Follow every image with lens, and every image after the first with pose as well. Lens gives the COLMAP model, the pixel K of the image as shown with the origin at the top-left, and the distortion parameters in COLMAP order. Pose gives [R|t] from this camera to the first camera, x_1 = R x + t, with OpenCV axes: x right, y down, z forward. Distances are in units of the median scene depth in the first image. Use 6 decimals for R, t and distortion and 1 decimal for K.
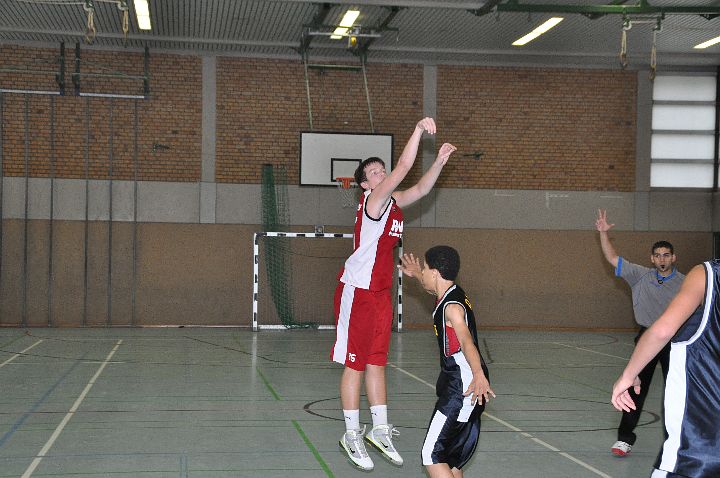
lens RADIAL K [[1368.8, 0, 360.0], [0, 1368.8, 239.0], [0, 0, 1]] dist [0.355444, 0.296772]
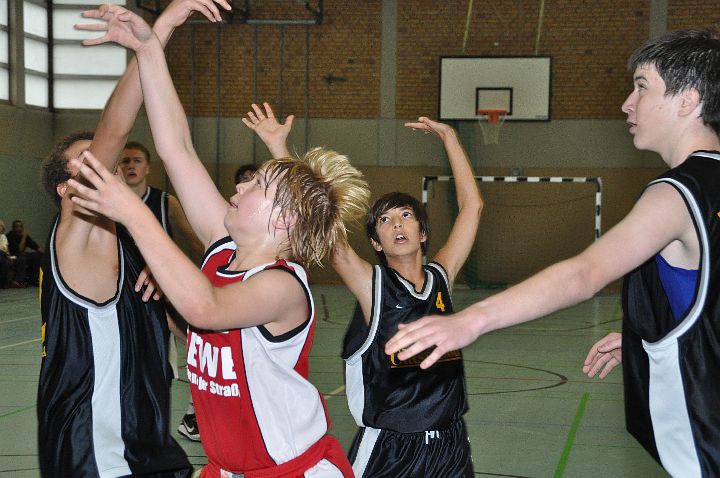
lens RADIAL K [[1647.6, 0, 368.4], [0, 1647.6, 240.5], [0, 0, 1]] dist [0.559154, 0.389327]
pose [[0.955331, 0.006012, -0.295478, 0.187164], [0.003293, 0.999514, 0.030984, 0.003116], [0.295521, -0.030573, 0.954847, 0.001432]]
